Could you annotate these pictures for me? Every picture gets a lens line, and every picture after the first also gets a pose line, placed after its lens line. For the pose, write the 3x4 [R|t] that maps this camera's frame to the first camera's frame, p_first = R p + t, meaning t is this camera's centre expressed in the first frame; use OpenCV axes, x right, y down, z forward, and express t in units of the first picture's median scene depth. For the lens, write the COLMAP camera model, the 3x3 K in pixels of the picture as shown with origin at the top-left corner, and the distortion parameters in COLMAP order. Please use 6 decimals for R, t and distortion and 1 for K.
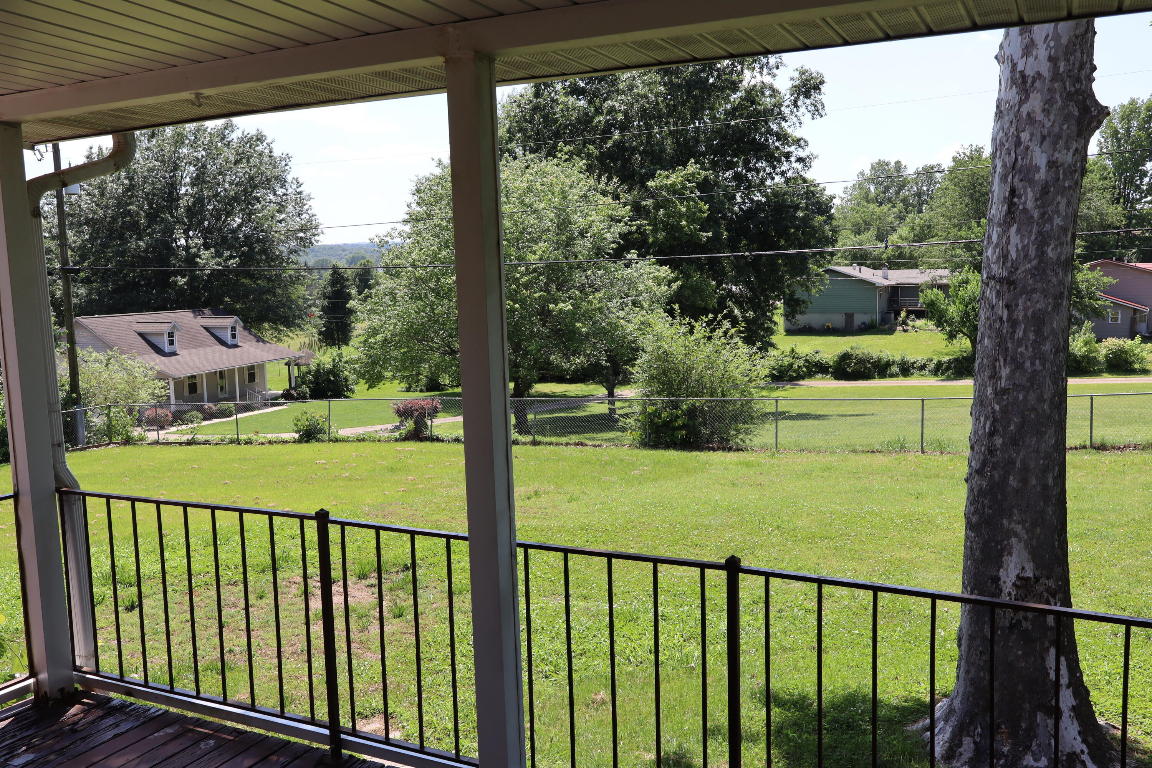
lens RADIAL K [[961.1, 0, 576.0], [0, 961.1, 384.0], [0, 0, 1]] dist [0.000806, 0.002150]
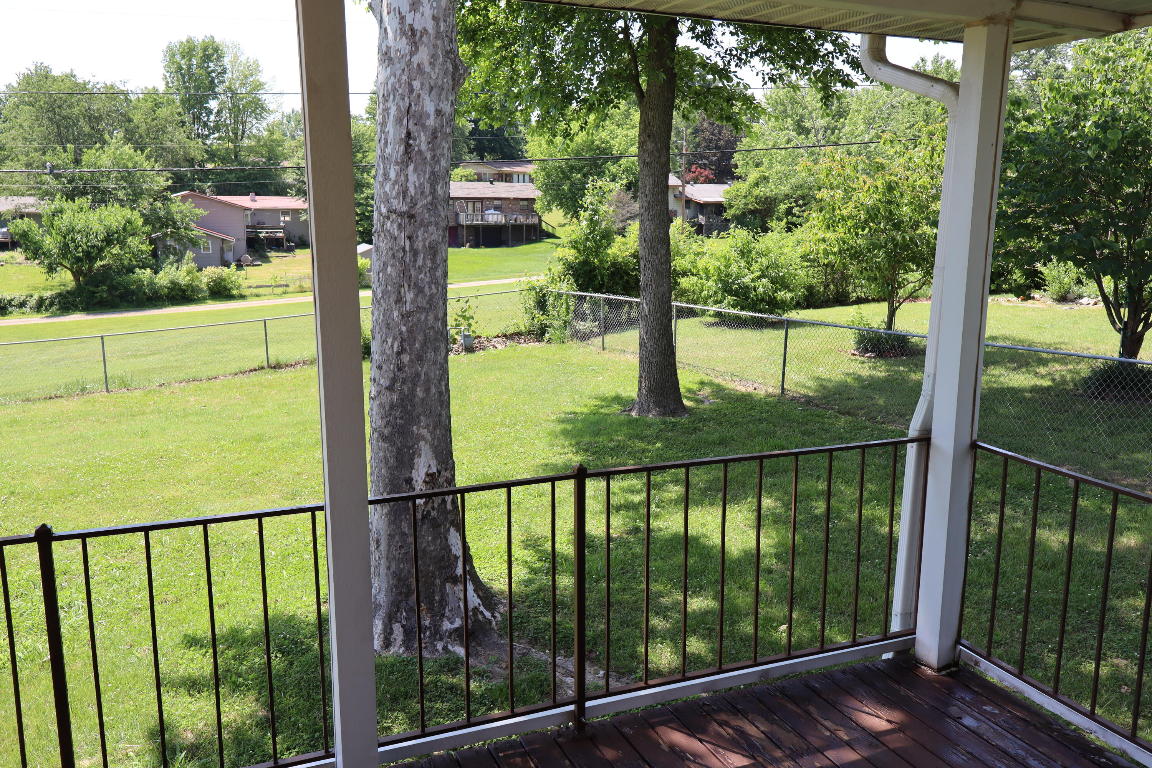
lens RADIAL K [[963.1, 0, 548.3], [0, 963.1, 382.1], [0, 0, 1]] dist [-0.000044, 0.001122]
pose [[0.663207, -0.112655, 0.739909, -0.291739], [0.061698, 0.993471, 0.095959, -0.011123], [-0.745889, -0.017990, 0.665828, 0.127295]]
